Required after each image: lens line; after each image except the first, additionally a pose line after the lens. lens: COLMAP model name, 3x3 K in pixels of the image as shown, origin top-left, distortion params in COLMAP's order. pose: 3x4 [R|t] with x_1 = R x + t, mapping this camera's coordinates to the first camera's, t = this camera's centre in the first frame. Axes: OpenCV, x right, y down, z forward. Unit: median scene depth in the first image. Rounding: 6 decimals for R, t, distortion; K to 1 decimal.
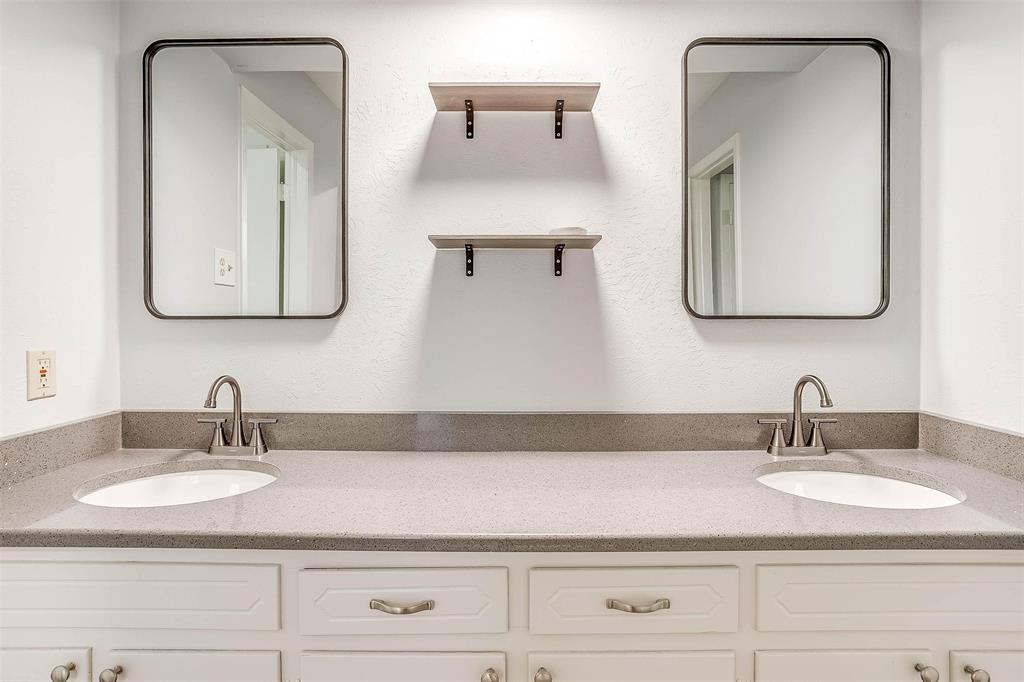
lens RADIAL K [[520.4, 0, 513.6], [0, 520.4, 315.9], [0, 0, 1]] dist [-0.028803, 0.001799]
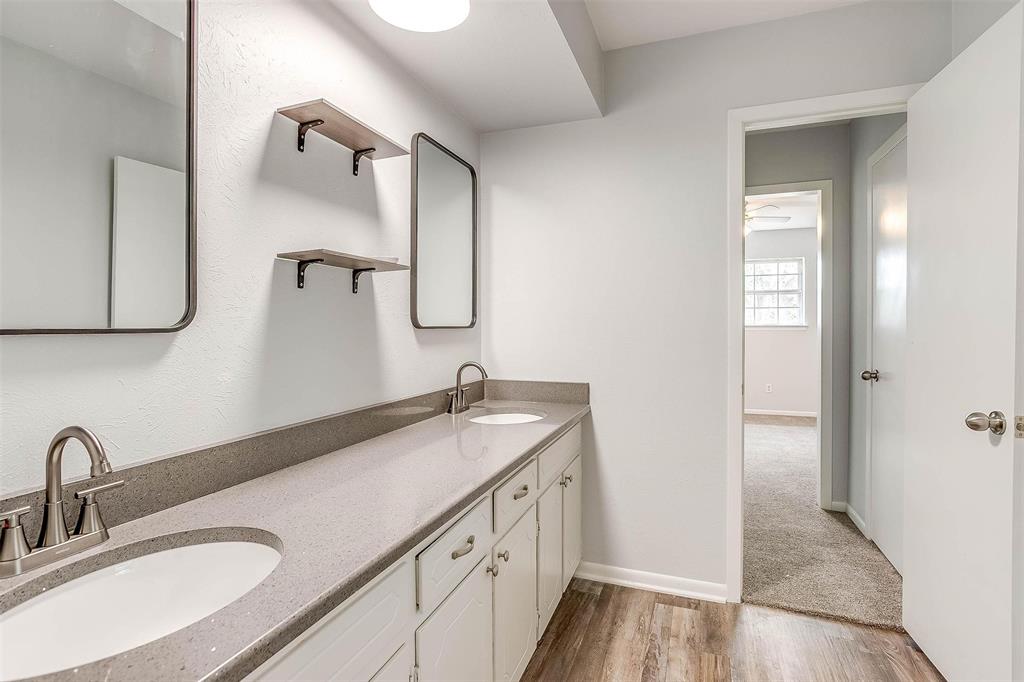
lens RADIAL K [[532.0, 0, 510.2], [0, 532.0, 321.1], [0, 0, 1]] dist [-0.046633, 0.032464]
pose [[0.326961, 0.005908, 0.945019, -0.925836], [0.008093, 0.999926, -0.009051, 0.000226], [-0.945003, 0.010607, 0.326889, 0.285387]]
